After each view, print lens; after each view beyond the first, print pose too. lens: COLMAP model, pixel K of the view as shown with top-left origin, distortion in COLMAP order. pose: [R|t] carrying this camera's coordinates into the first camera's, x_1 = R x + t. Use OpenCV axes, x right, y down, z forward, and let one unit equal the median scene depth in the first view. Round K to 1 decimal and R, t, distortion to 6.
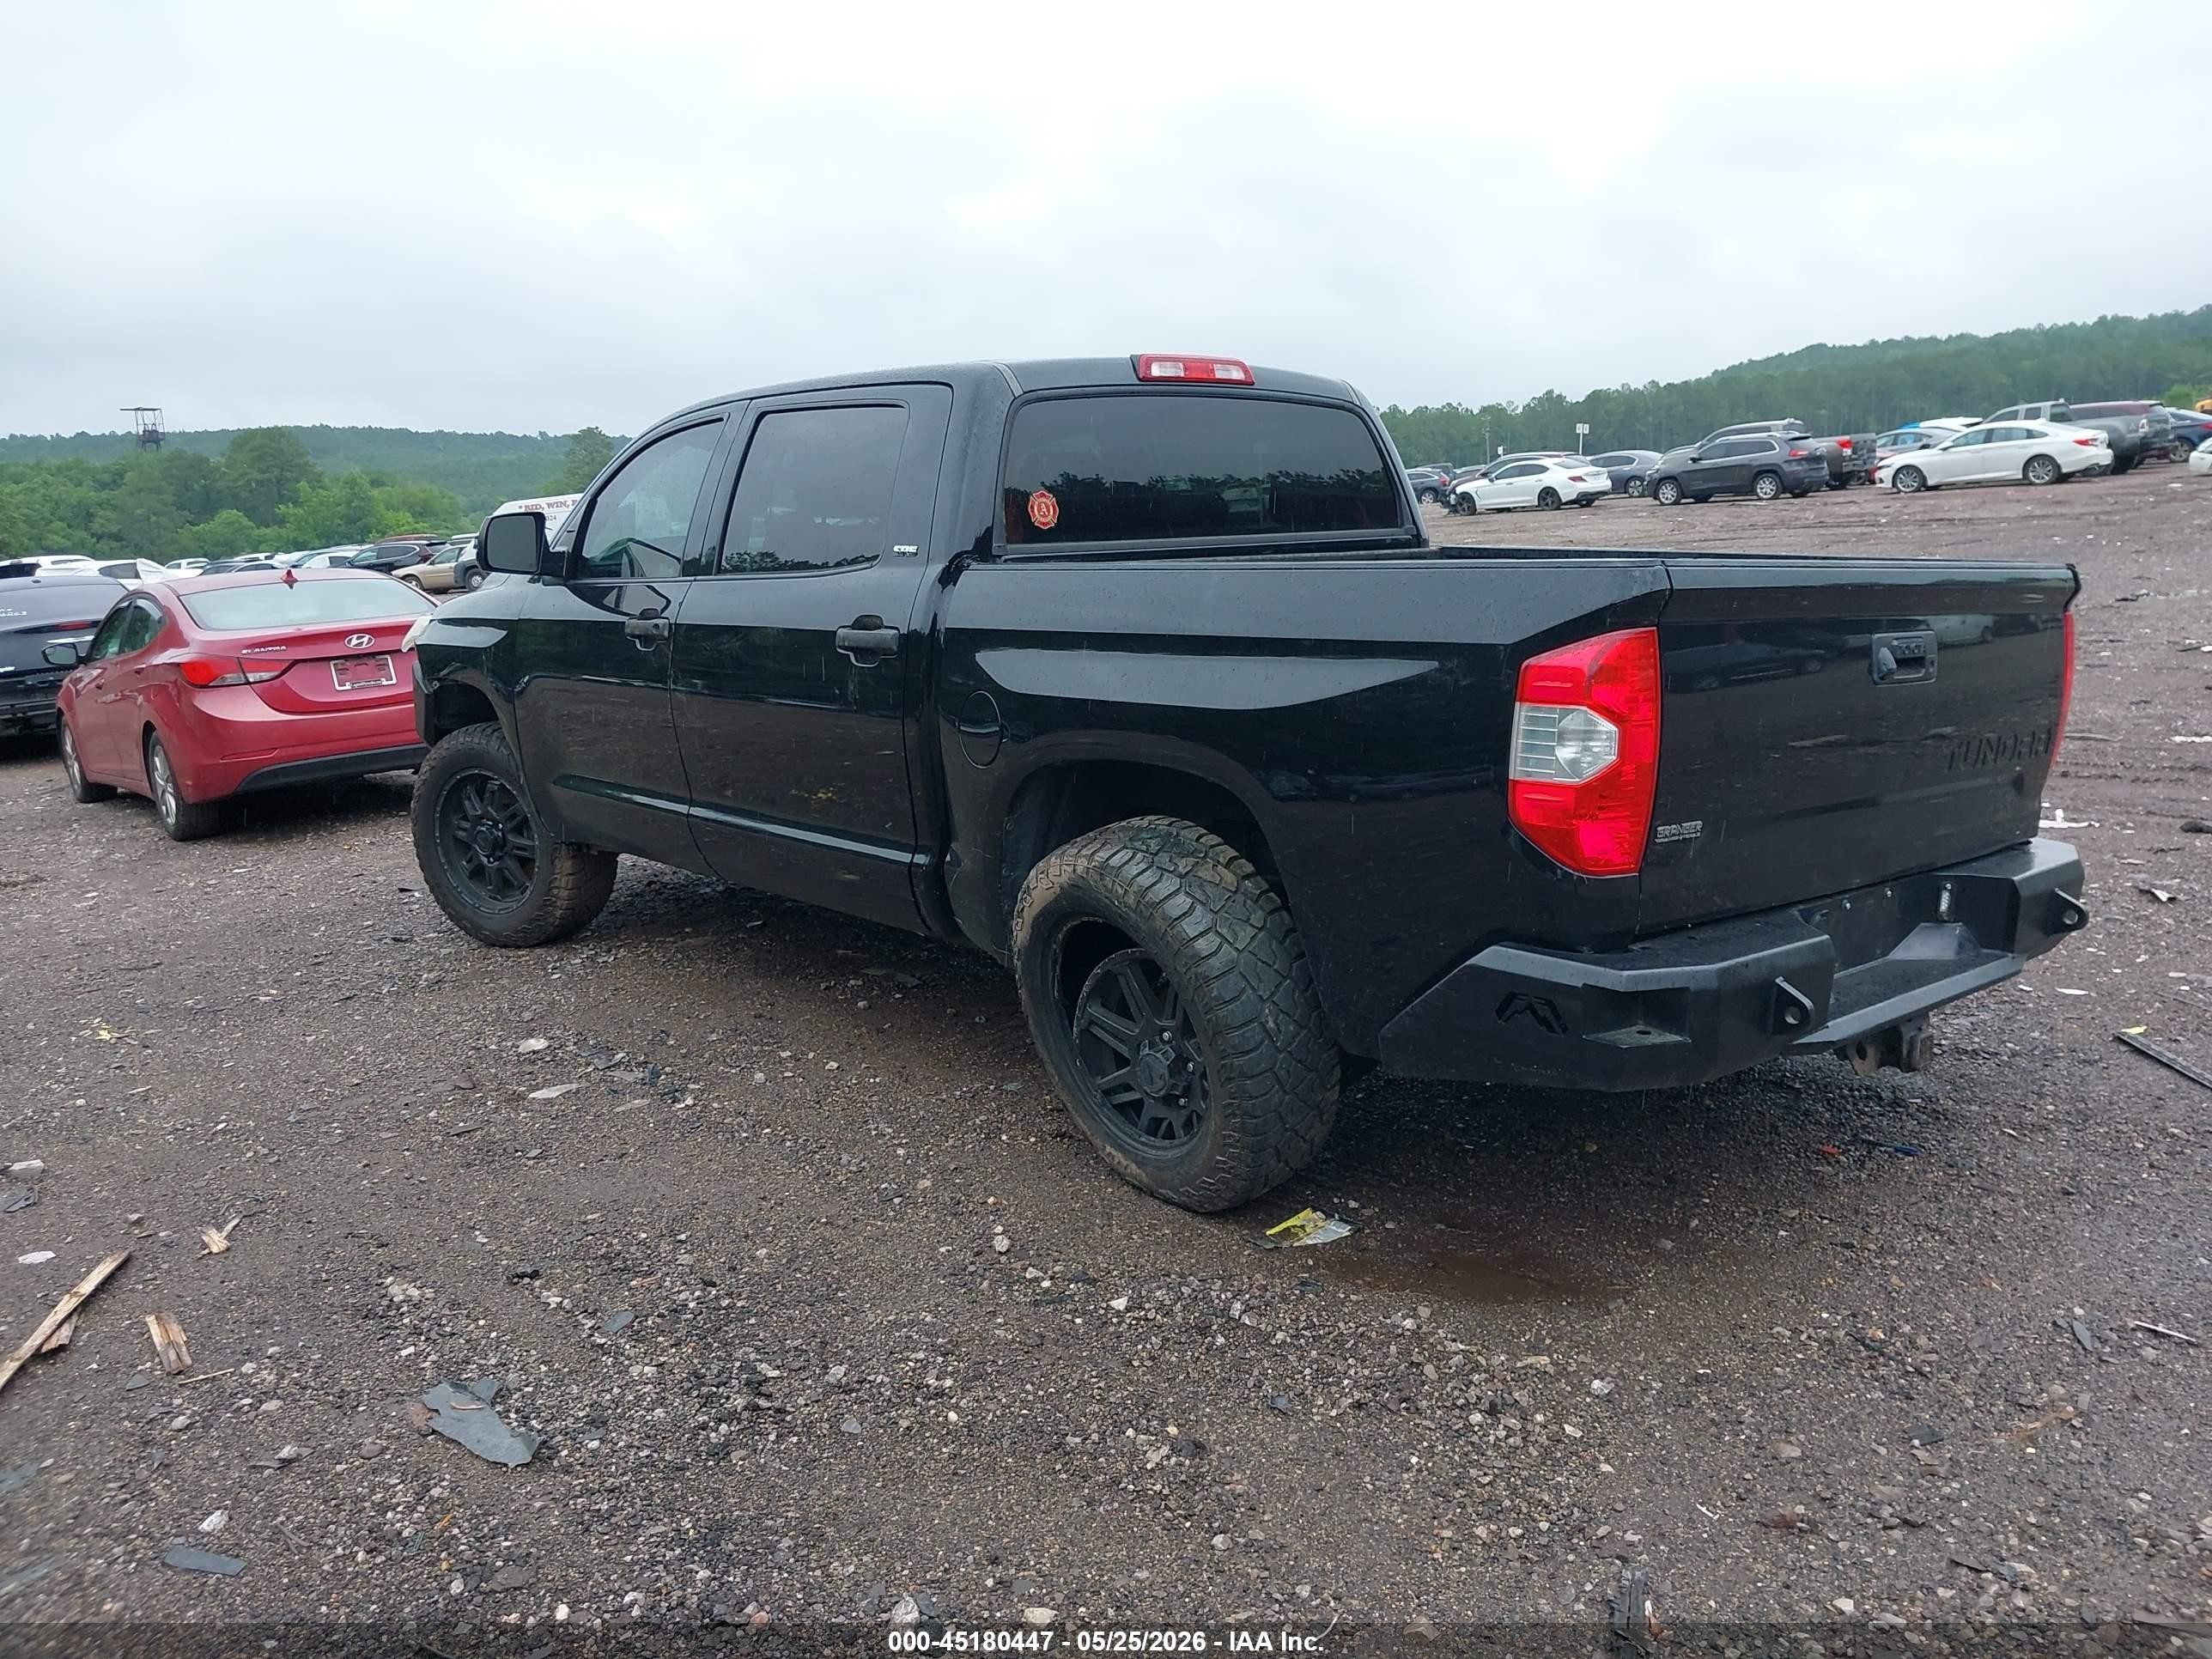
lens RADIAL K [[1740.4, 0, 1134.9], [0, 1740.4, 832.2], [0, 0, 1]] dist [0.042384, -0.068051]
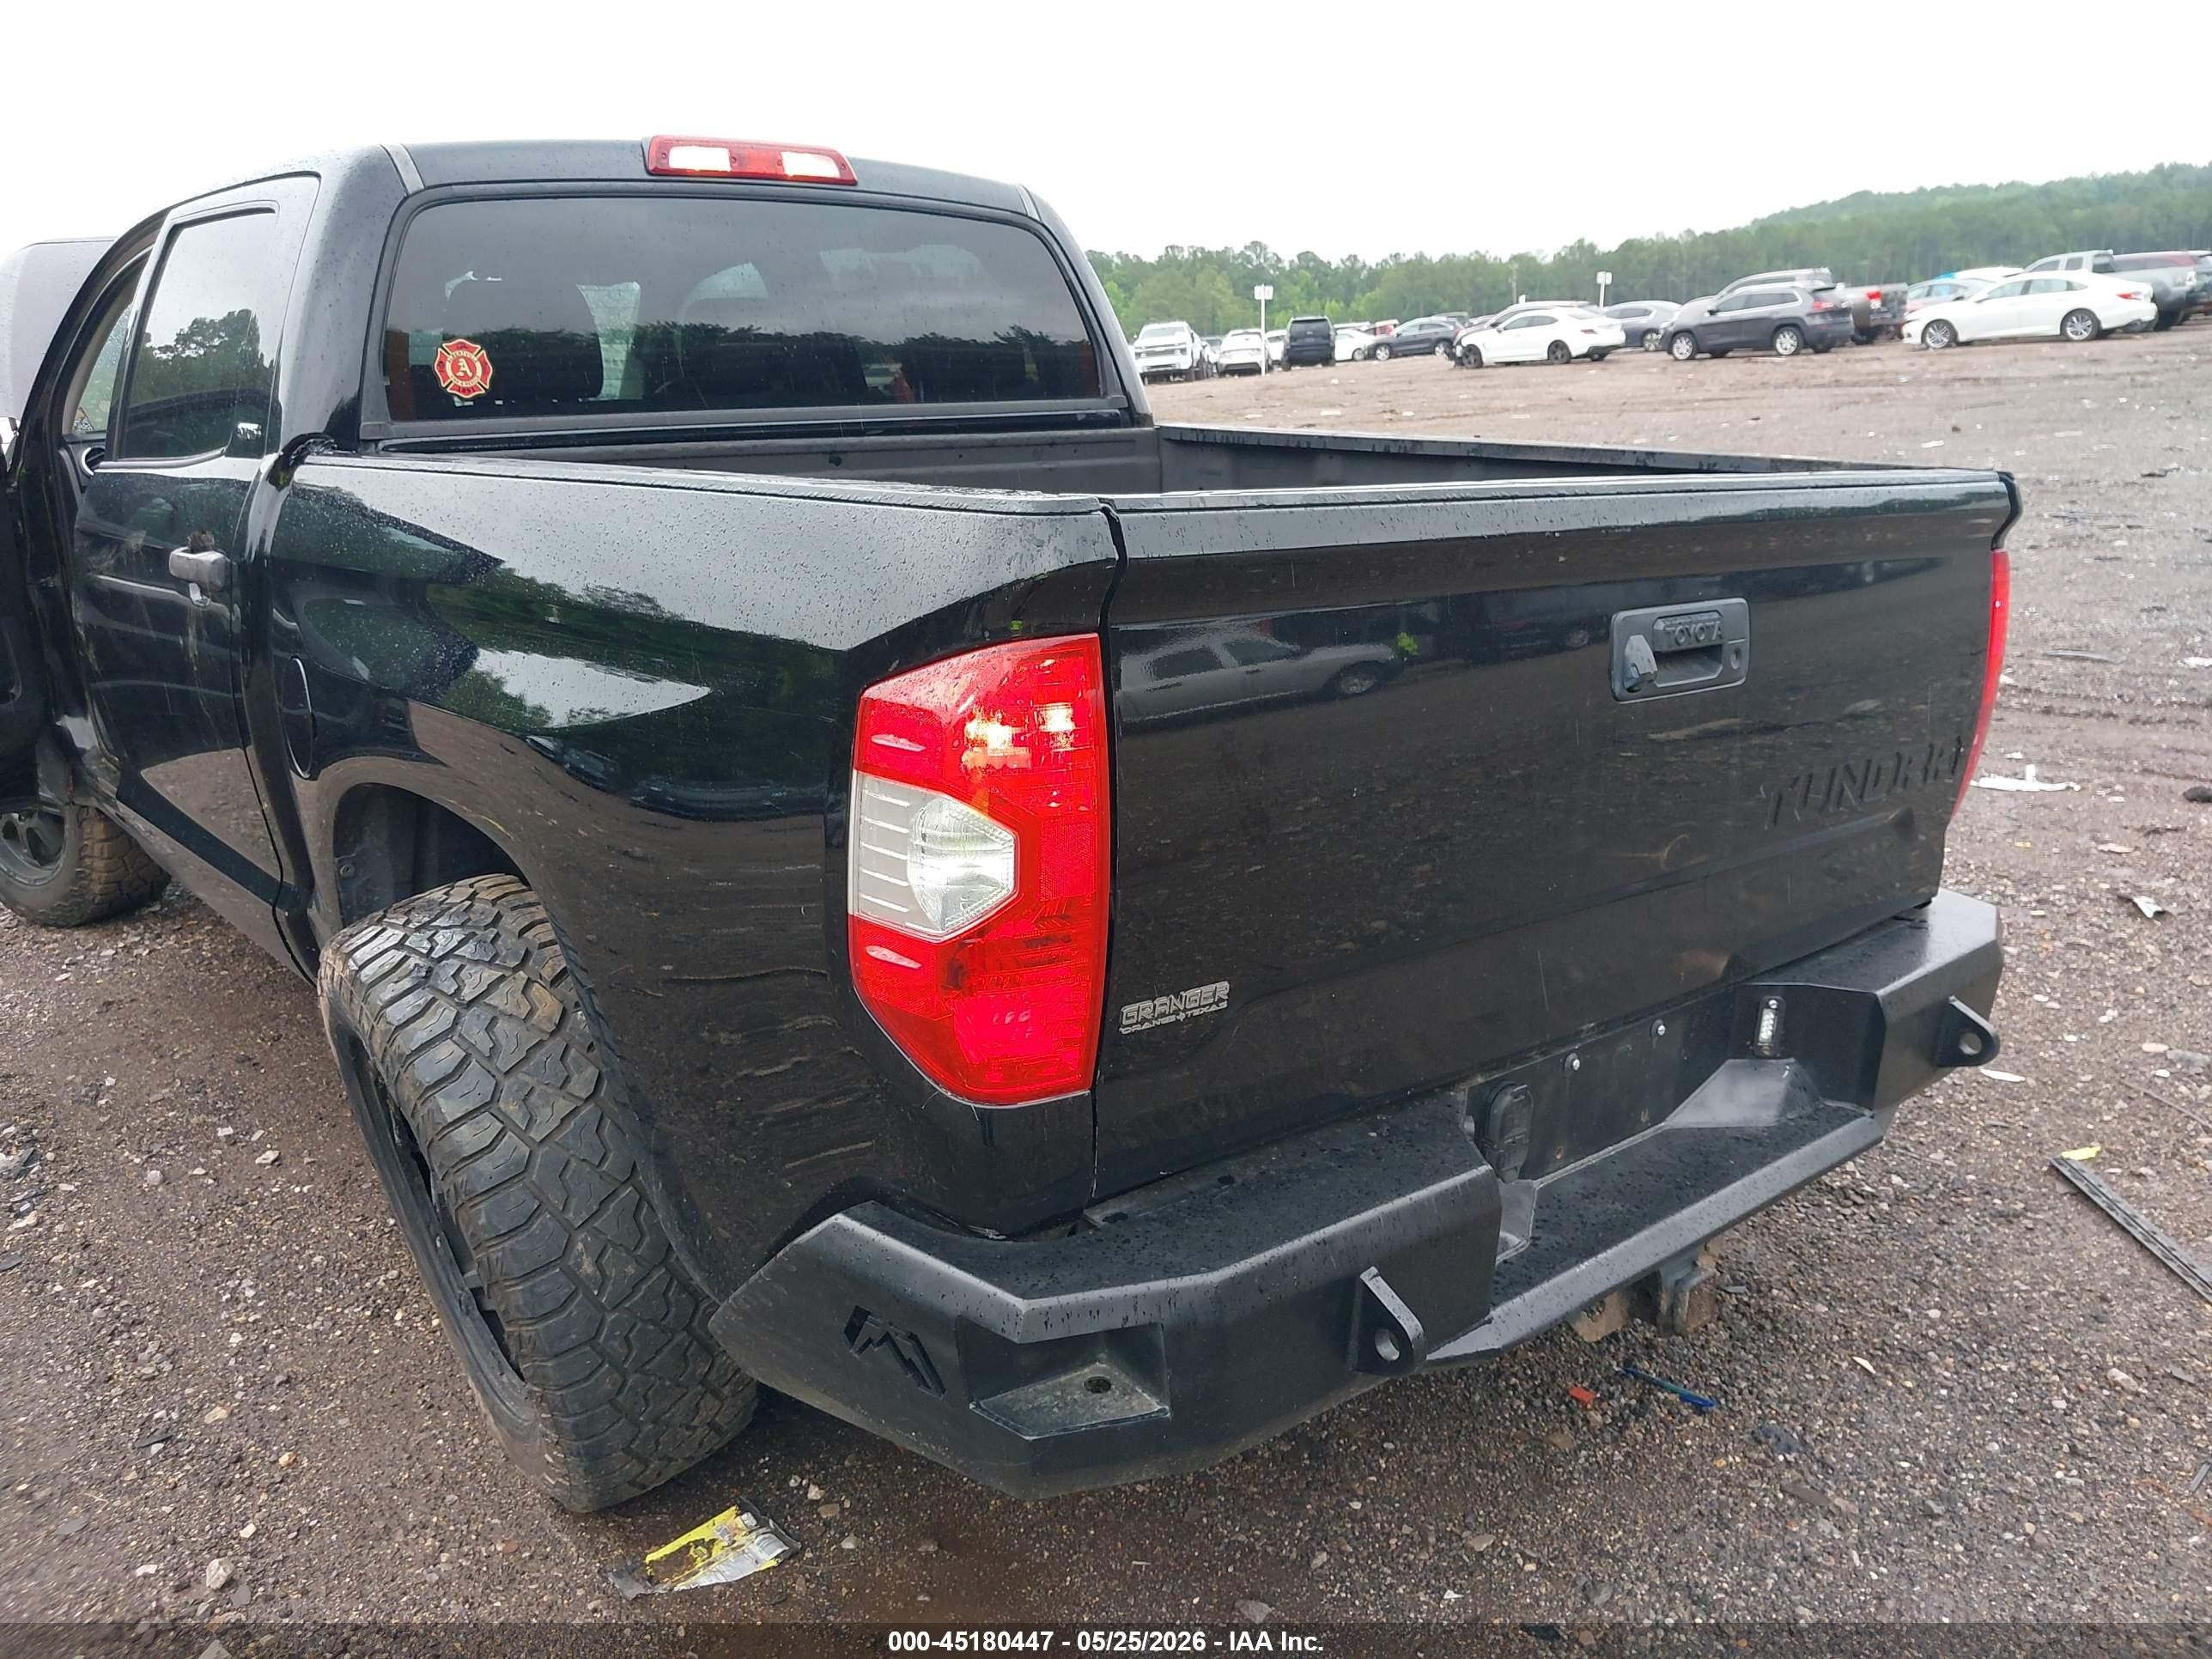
lens RADIAL K [[1740.4, 0, 1134.9], [0, 1740.4, 832.2], [0, 0, 1]] dist [0.042384, -0.068051]
pose [[0.999899, 0.009682, -0.010378, 0.141038], [-0.008810, 0.996674, 0.081011, -0.045525], [0.011128, -0.080911, 0.996659, 0.220528]]
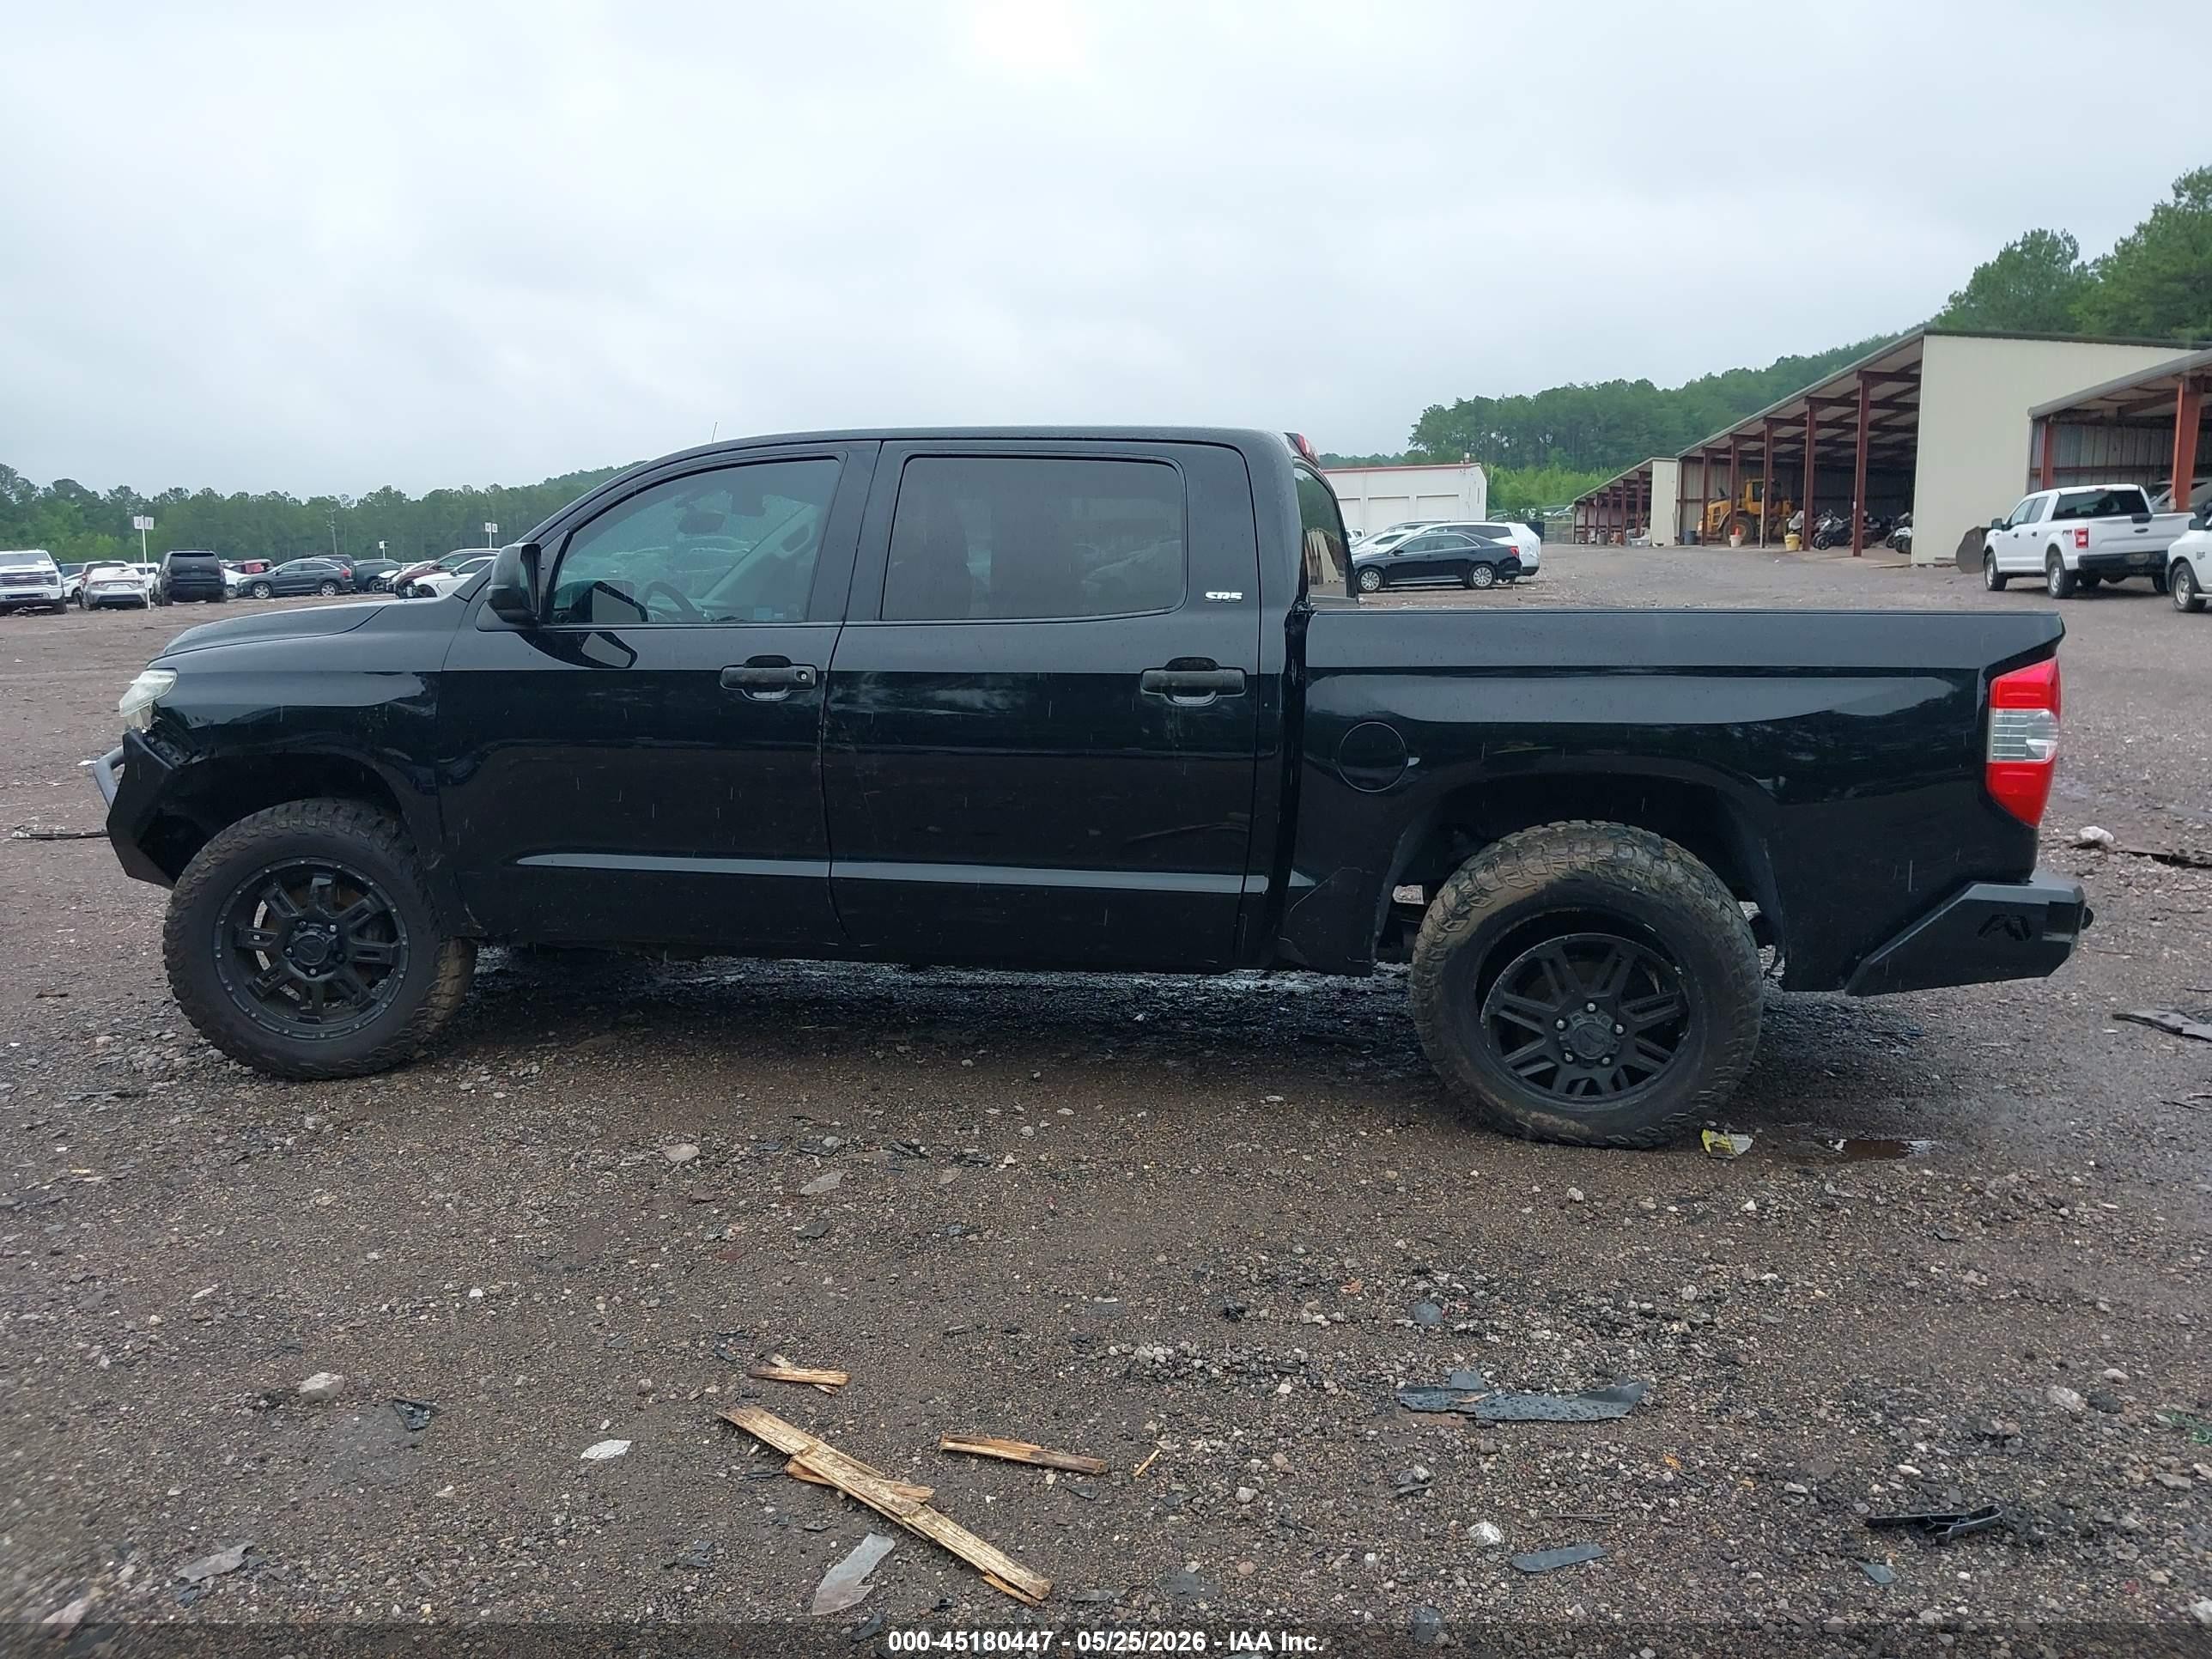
lens RADIAL K [[1740.4, 0, 1134.9], [0, 1740.4, 832.2], [0, 0, 1]] dist [0.042384, -0.068051]
pose [[0.803227, -0.043748, 0.594064, -0.541377], [0.079093, 0.996302, -0.033572, 0.008566], [-0.590398, 0.073952, 0.803717, 0.128440]]
